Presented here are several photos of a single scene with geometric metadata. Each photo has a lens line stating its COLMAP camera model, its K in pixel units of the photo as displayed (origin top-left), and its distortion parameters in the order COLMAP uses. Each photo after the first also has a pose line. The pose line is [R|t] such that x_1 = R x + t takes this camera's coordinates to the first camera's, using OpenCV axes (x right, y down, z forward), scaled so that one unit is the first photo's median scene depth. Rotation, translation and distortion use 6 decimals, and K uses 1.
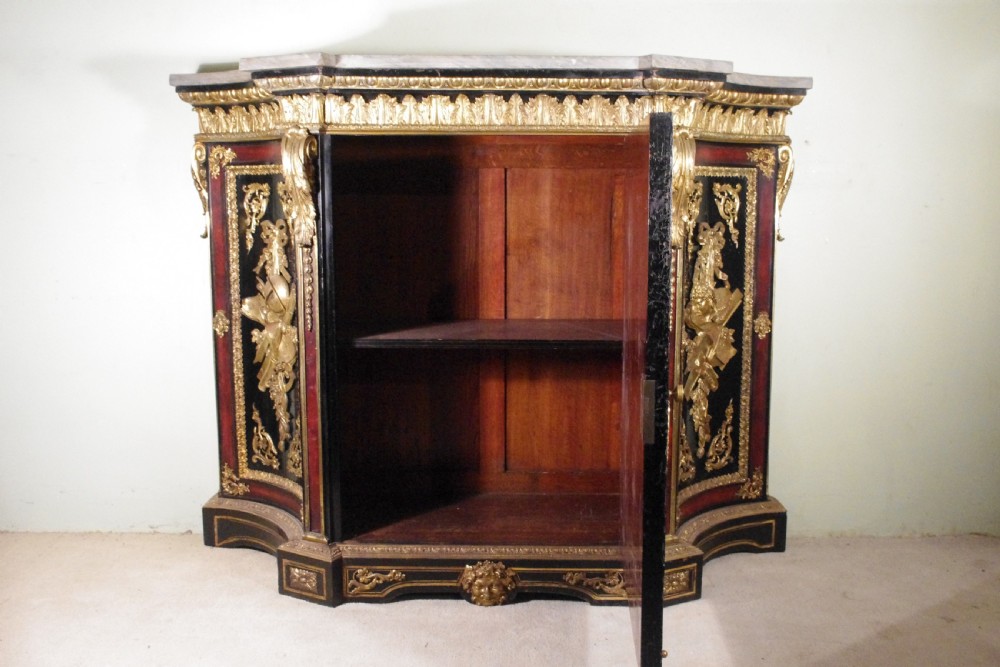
lens RADIAL K [[1001.2, 0, 503.6], [0, 1001.2, 337.8], [0, 0, 1]] dist [-0.040950, 0.009144]
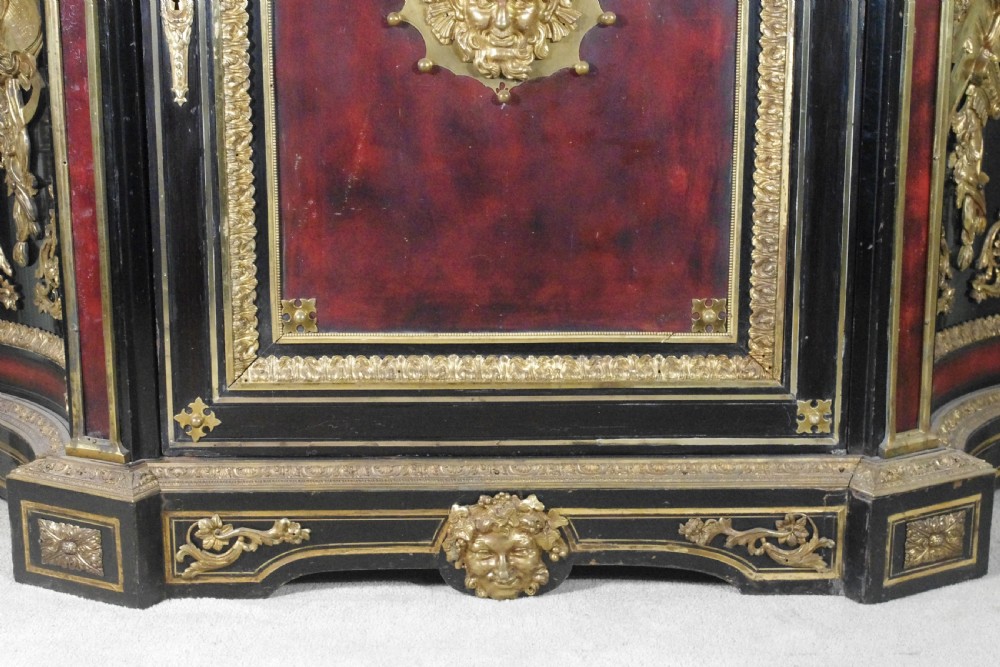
lens RADIAL K [[1583.4, 0, 508.7], [0, 1583.4, 333.0], [0, 0, 1]] dist [-0.007531, -0.023200]
pose [[0.999257, -0.012157, 0.036579, -0.034889], [0.009555, 0.997467, 0.070481, 0.099443], [-0.037343, -0.070079, 0.996842, 0.306392]]
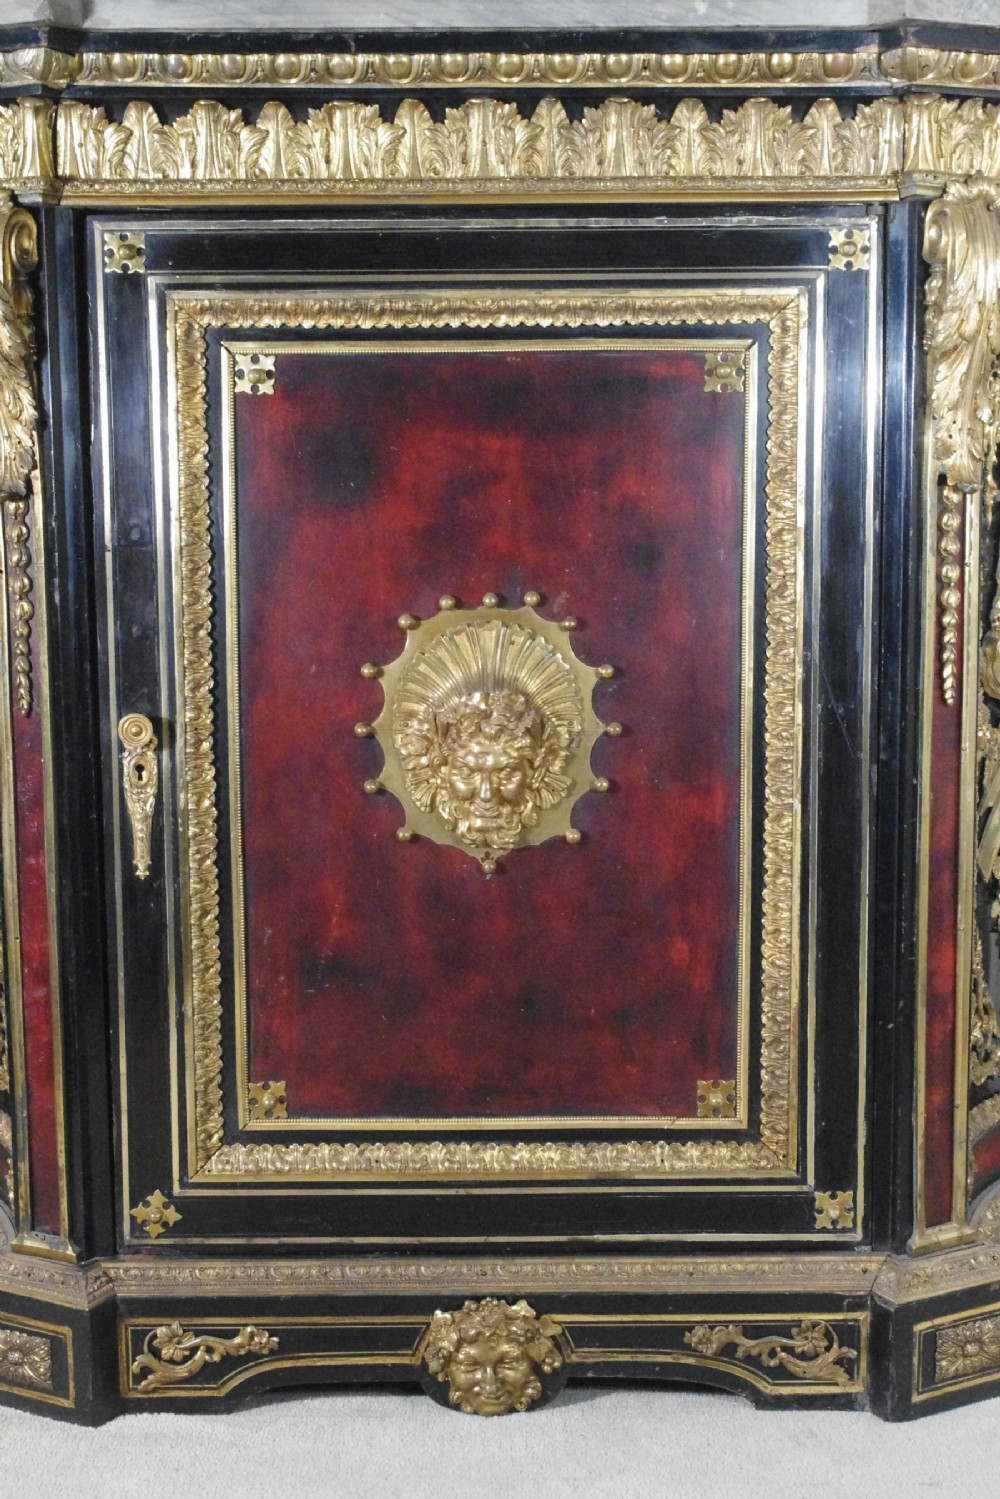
lens RADIAL K [[2300.1, 0, 495.0], [0, 2300.1, 733.9], [0, 0, 1]] dist [-0.017261, 0.119162]
pose [[0.999790, -0.013860, 0.015093, -0.022897], [0.013898, 0.999900, -0.002426, 0.004502], [-0.015058, 0.002635, 0.999883, 0.094775]]
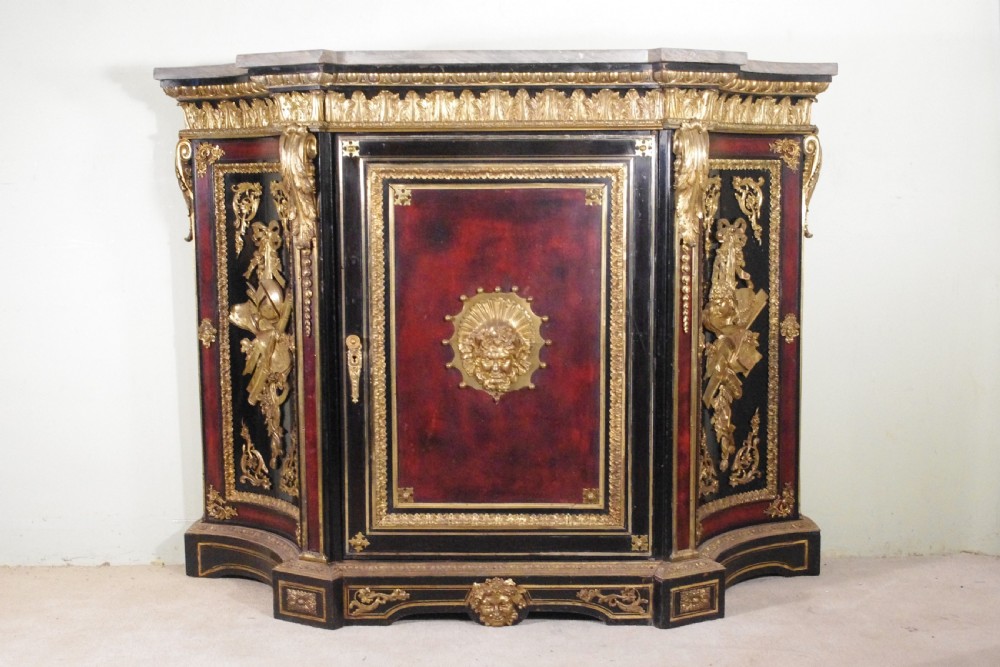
lens RADIAL K [[1330.7, 0, 487.6], [0, 1330.7, 334.9], [0, 0, 1]] dist [-0.025114, 0.110037]
pose [[0.999862, -0.009082, -0.013929, -0.004652], [0.008671, 0.999534, -0.029283, 0.028474], [0.014188, 0.029158, 0.999474, -0.248707]]
